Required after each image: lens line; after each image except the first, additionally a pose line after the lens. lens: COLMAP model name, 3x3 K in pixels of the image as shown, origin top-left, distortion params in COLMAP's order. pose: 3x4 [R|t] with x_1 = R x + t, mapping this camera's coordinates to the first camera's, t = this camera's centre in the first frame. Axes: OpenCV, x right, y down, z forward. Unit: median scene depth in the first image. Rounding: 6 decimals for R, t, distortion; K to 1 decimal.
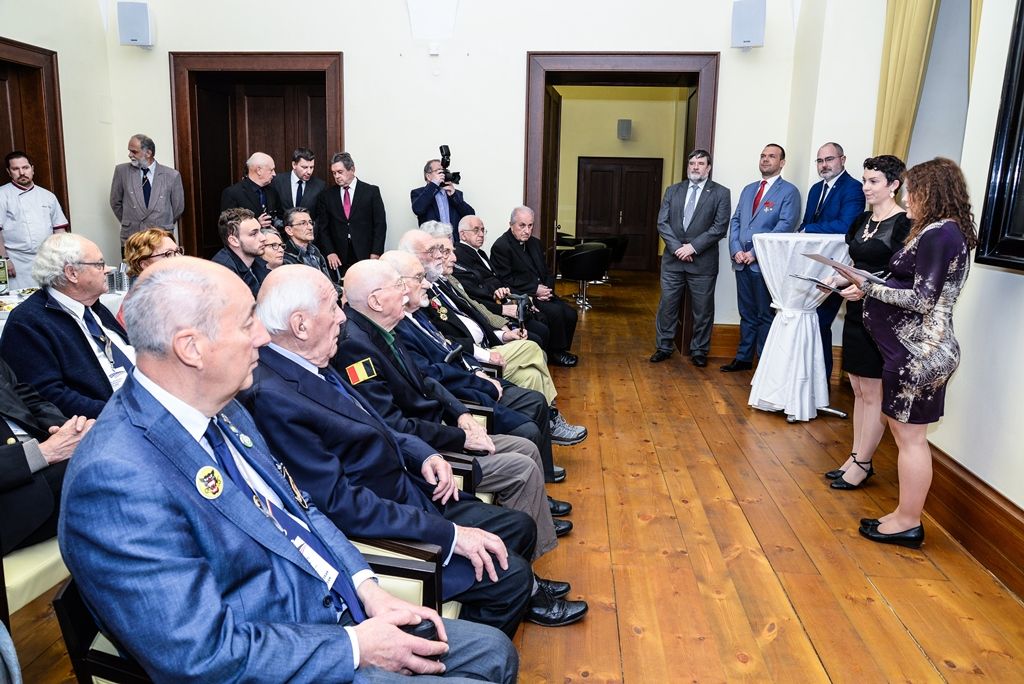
lens RADIAL K [[717.9, 0, 512.0], [0, 717.9, 342.0], [0, 0, 1]] dist [-0.082776, 0.047348]
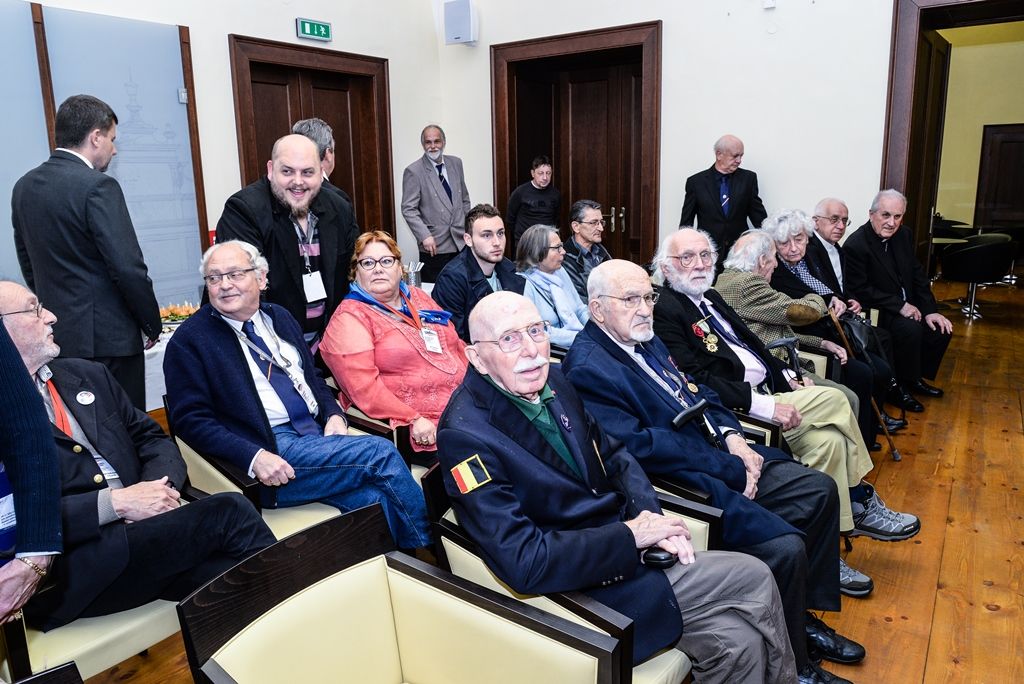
lens RADIAL K [[722.7, 0, 490.2], [0, 722.7, 362.7], [0, 0, 1]] dist [-0.102802, 0.044160]
pose [[0.867101, 0.069122, -0.493313, 0.044917], [-0.048026, 0.997313, 0.055326, -0.029960], [0.495812, -0.024282, 0.868090, 0.153844]]
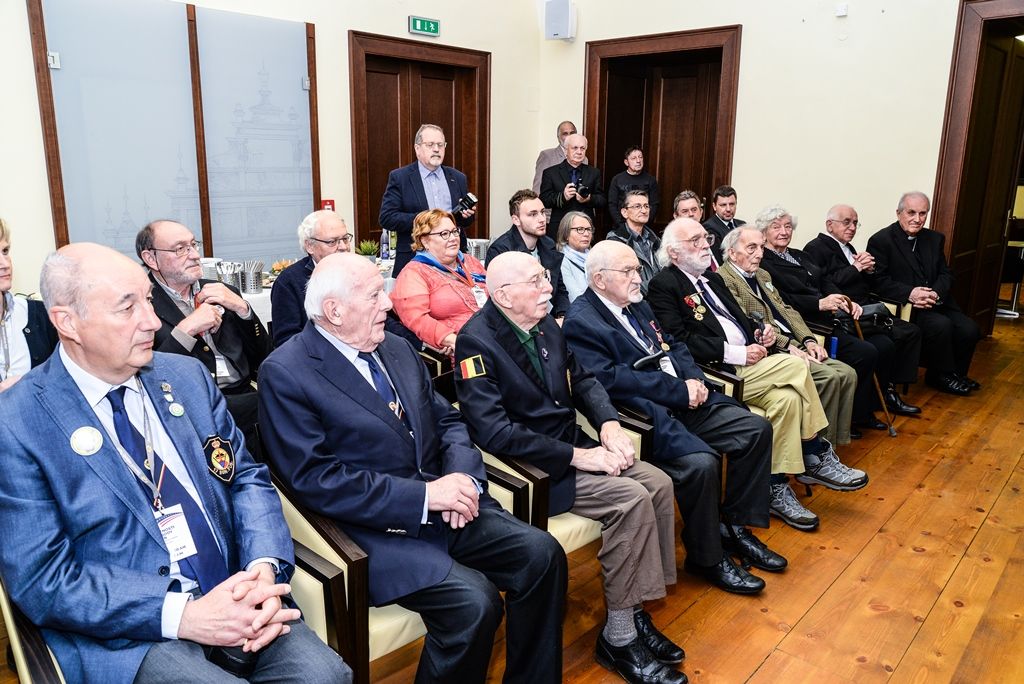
lens RADIAL K [[717.9, 0, 512.0], [0, 717.9, 342.0], [0, 0, 1]] dist [-0.082776, 0.047348]
pose [[0.796030, 0.128351, -0.591492, 0.153598], [-0.111973, 0.991617, 0.064482, -0.021185], [0.594809, 0.014902, 0.803729, 0.087755]]
